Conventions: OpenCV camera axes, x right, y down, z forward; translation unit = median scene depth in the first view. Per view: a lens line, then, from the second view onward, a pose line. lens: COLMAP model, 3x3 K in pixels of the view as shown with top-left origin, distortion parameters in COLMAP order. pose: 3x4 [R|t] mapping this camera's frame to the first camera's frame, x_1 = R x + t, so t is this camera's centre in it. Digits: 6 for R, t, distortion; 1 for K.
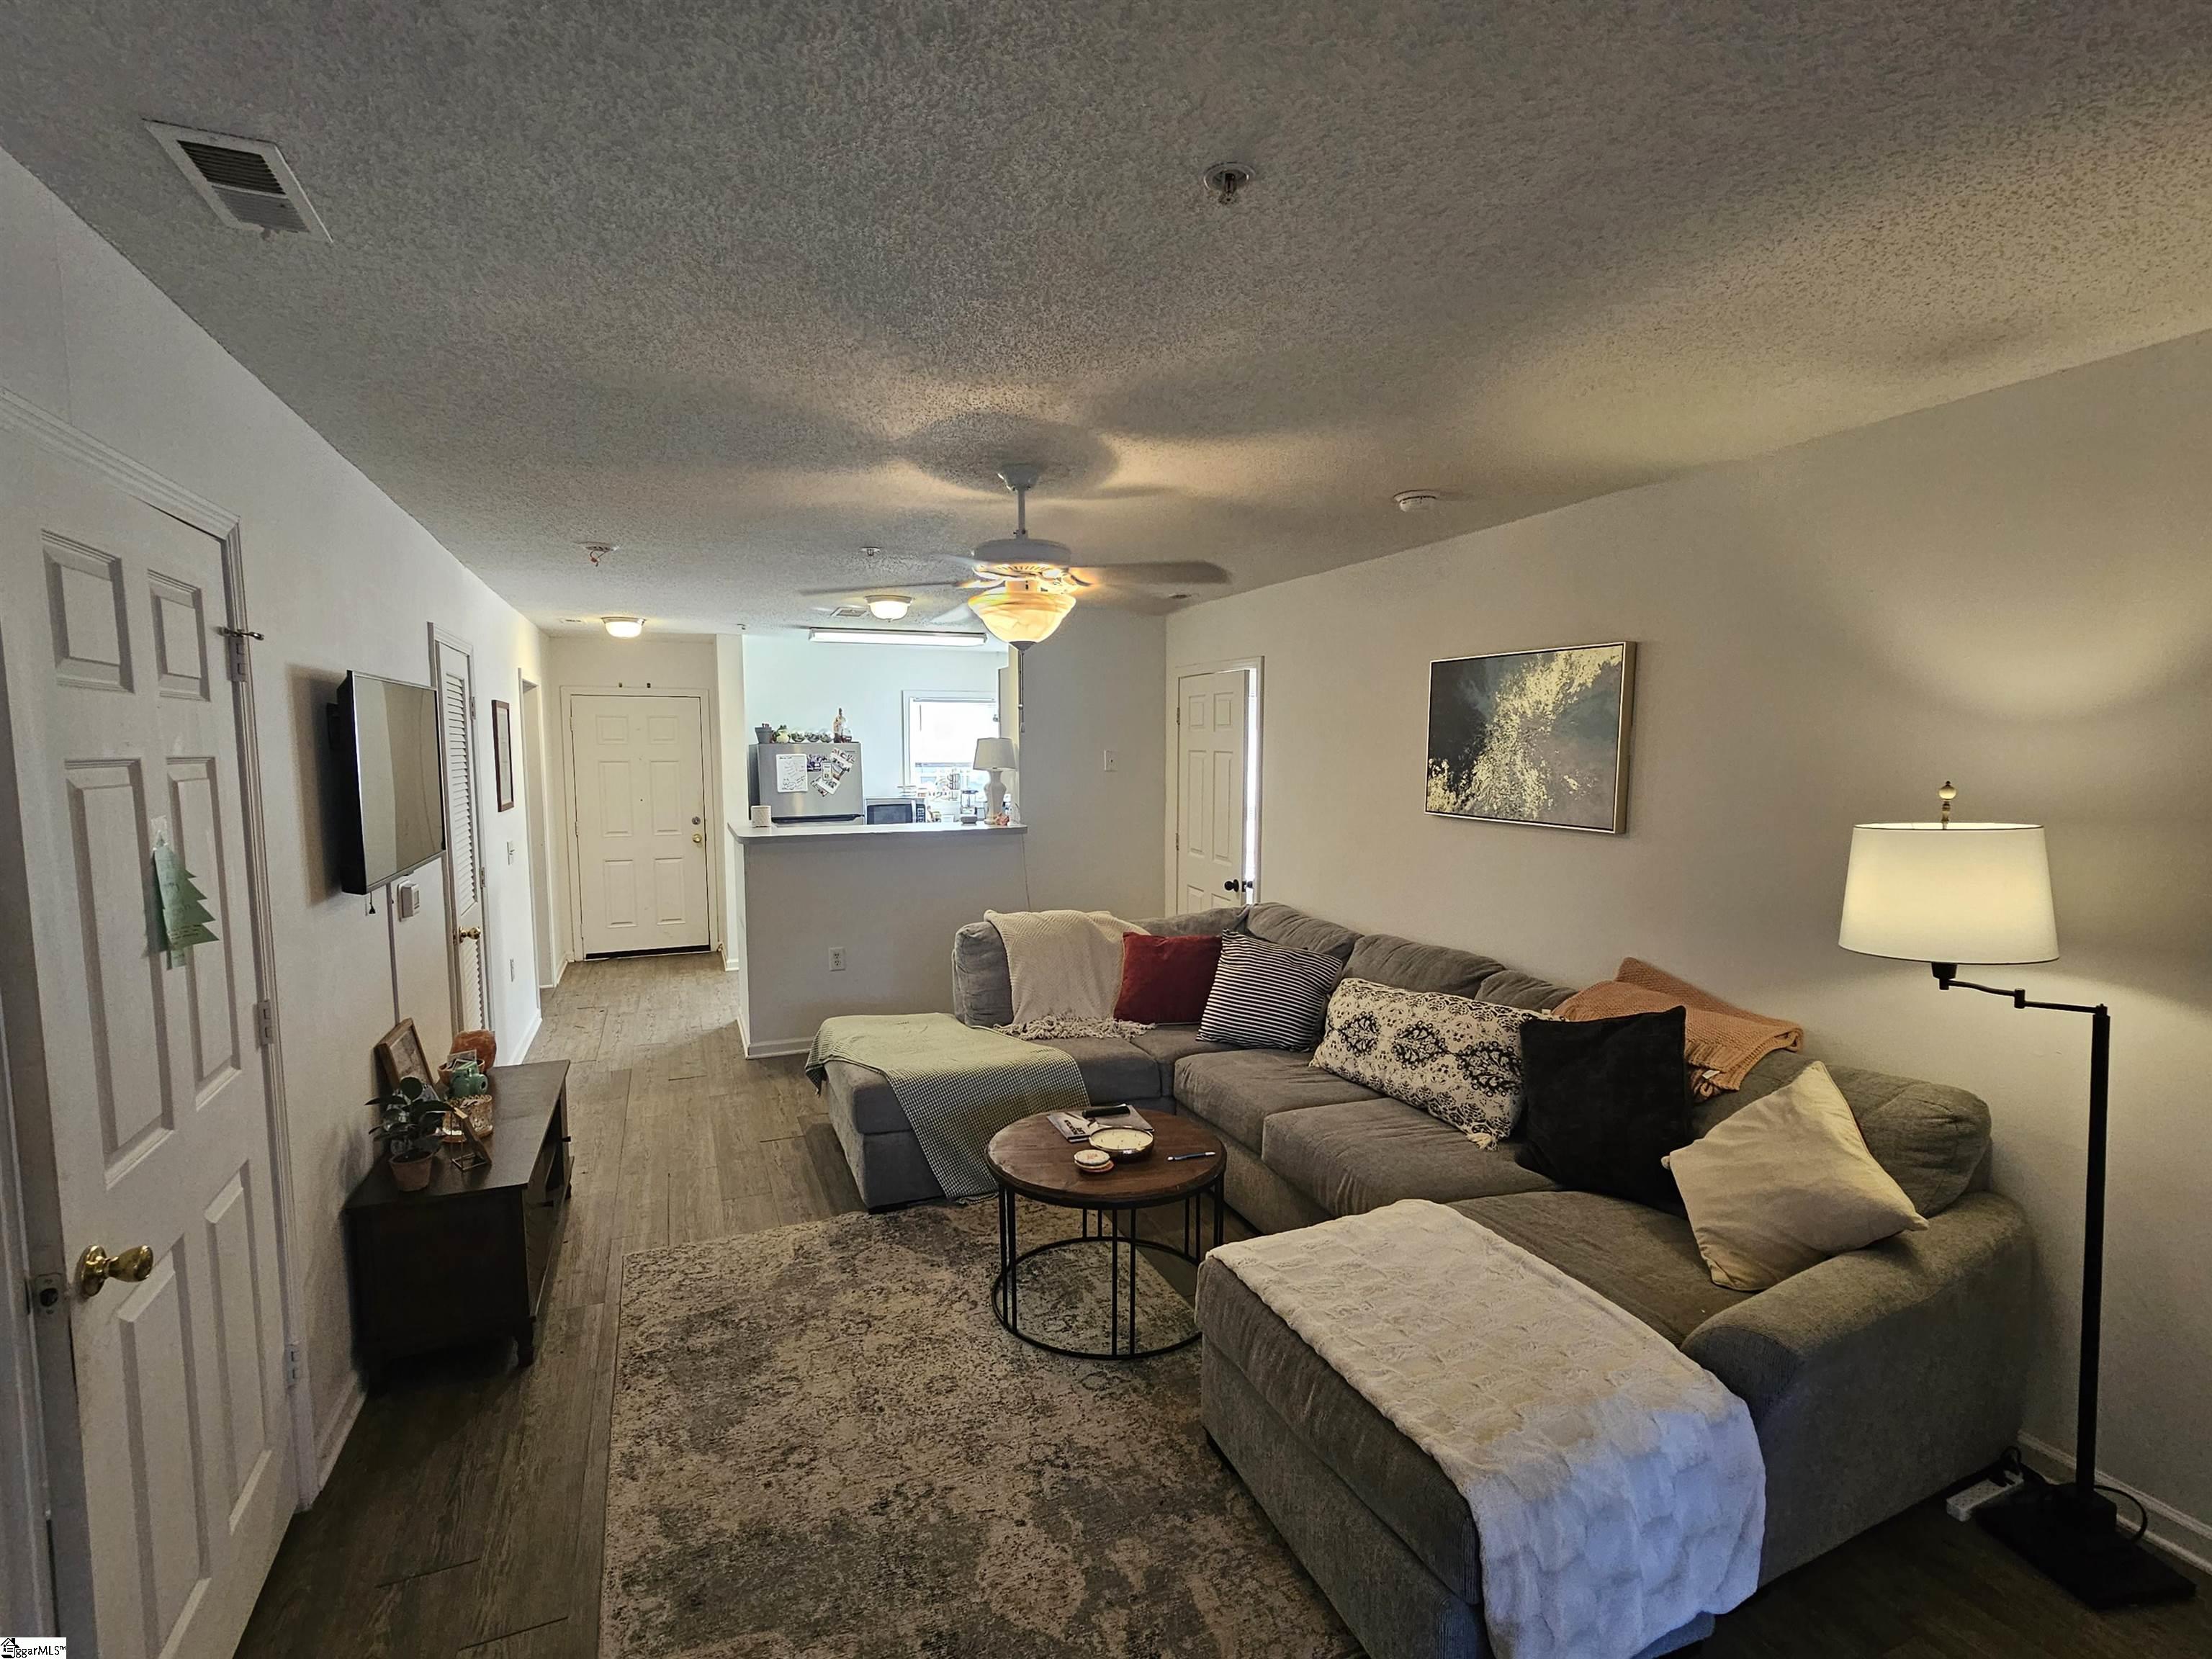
lens RADIAL K [[1025.1, 0, 1096.3], [0, 1025.1, 845.3], [0, 0, 1]] dist [-0.000621, 0.000599]
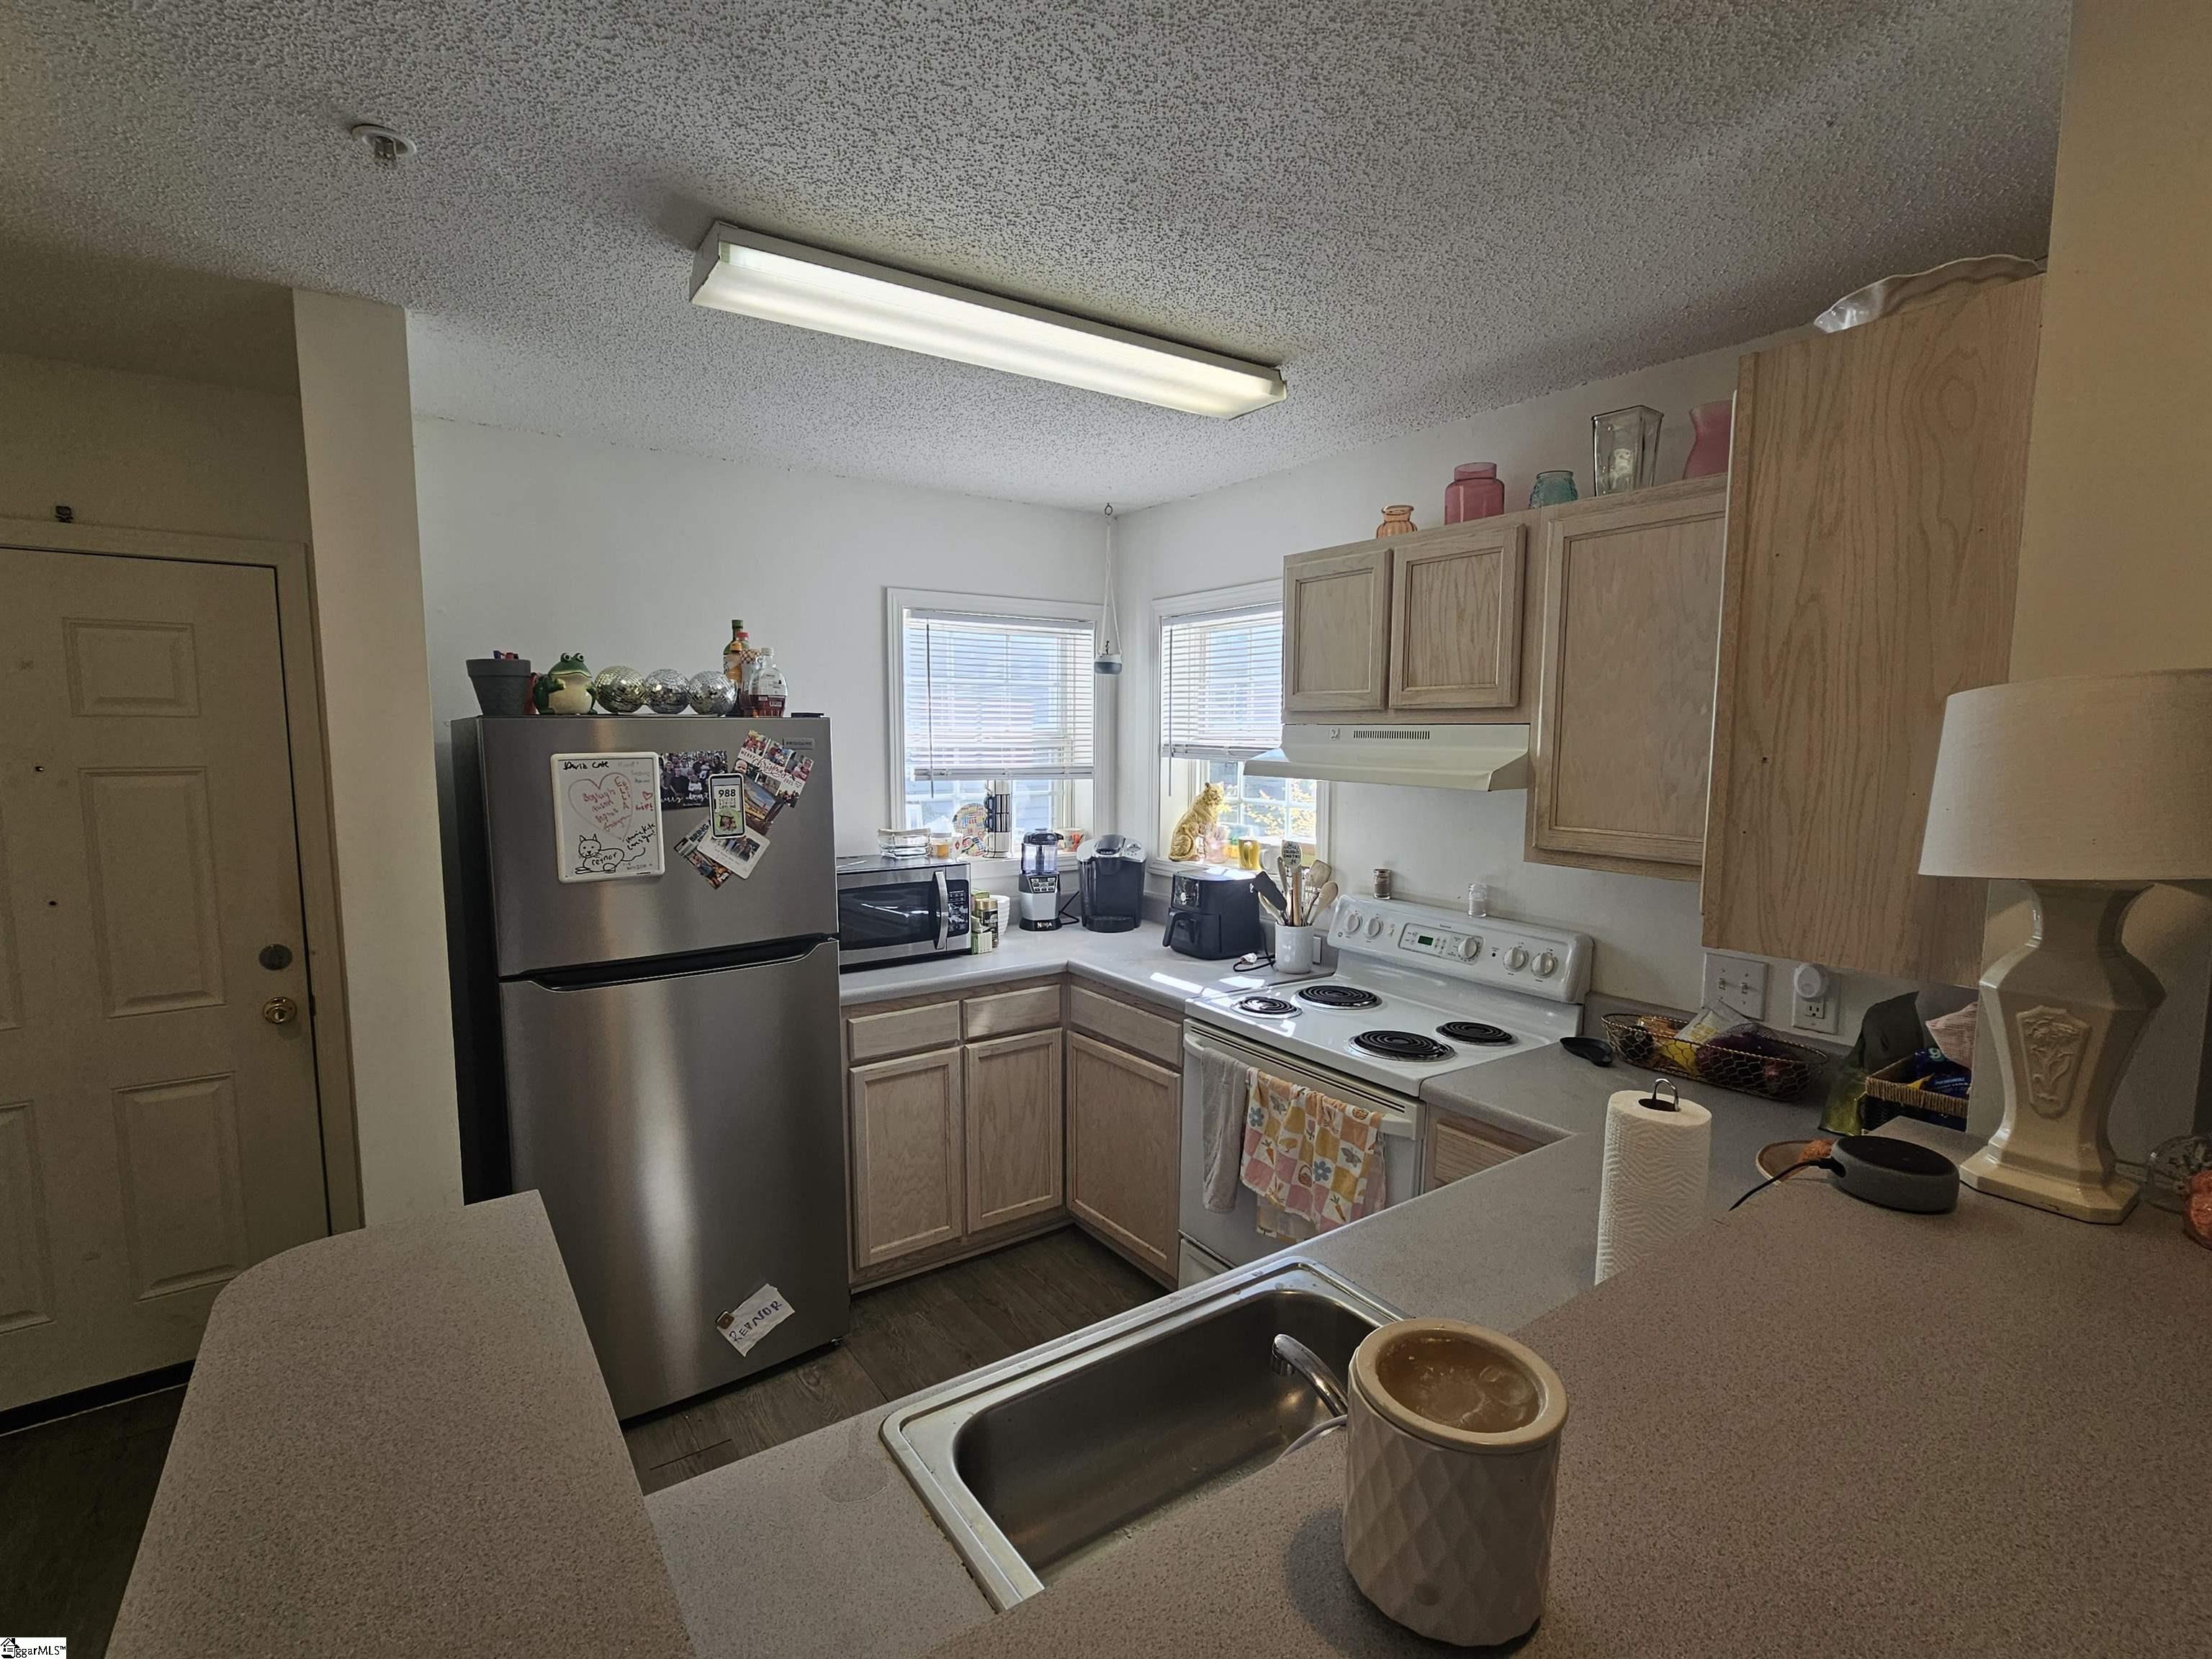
lens RADIAL K [[1025.1, 0, 1096.3], [0, 1025.1, 845.3], [0, 0, 1]] dist [-0.000621, 0.000599]
pose [[0.977167, -0.017905, 0.211716, -0.219056], [0.014862, 0.999762, 0.015955, -0.063784], [-0.211951, -0.012444, 0.977201, 0.670566]]
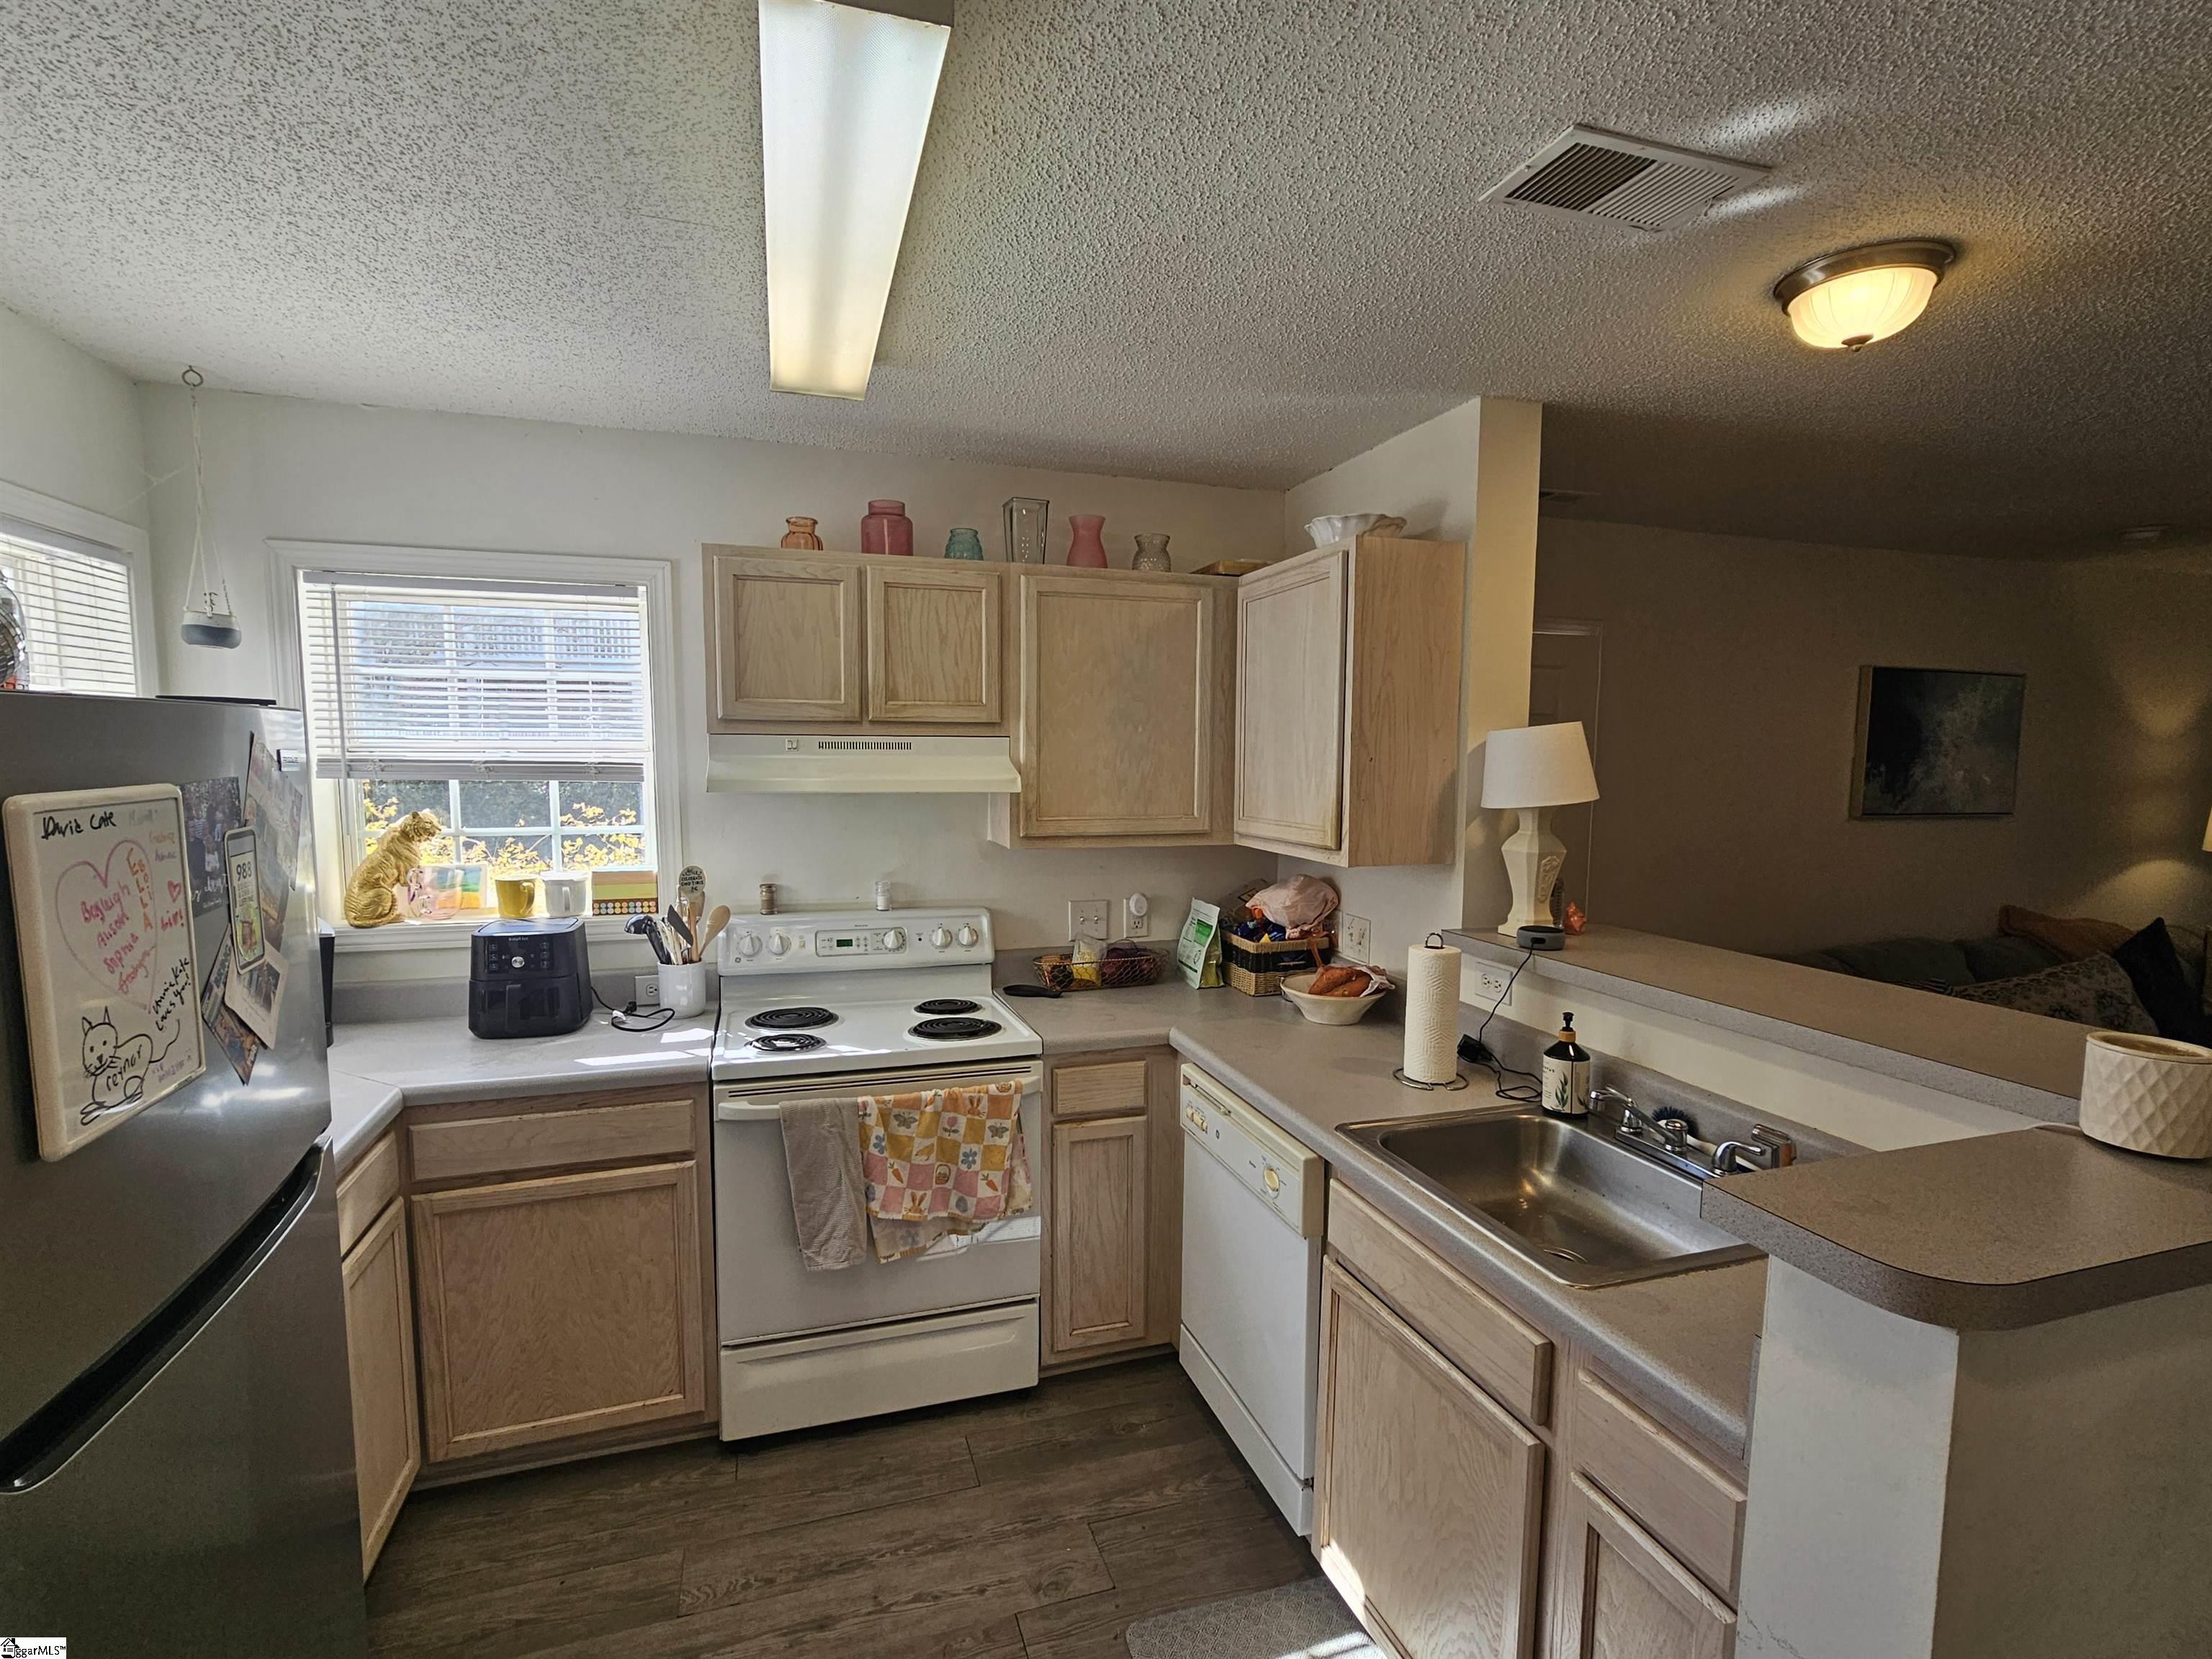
lens RADIAL K [[1025.1, 0, 1096.3], [0, 1025.1, 845.3], [0, 0, 1]] dist [-0.000621, 0.000599]
pose [[0.086938, -0.089437, 0.992191, -0.396928], [0.090529, 0.992550, 0.081537, -0.081145], [-0.992092, 0.082734, 0.094387, 0.874165]]
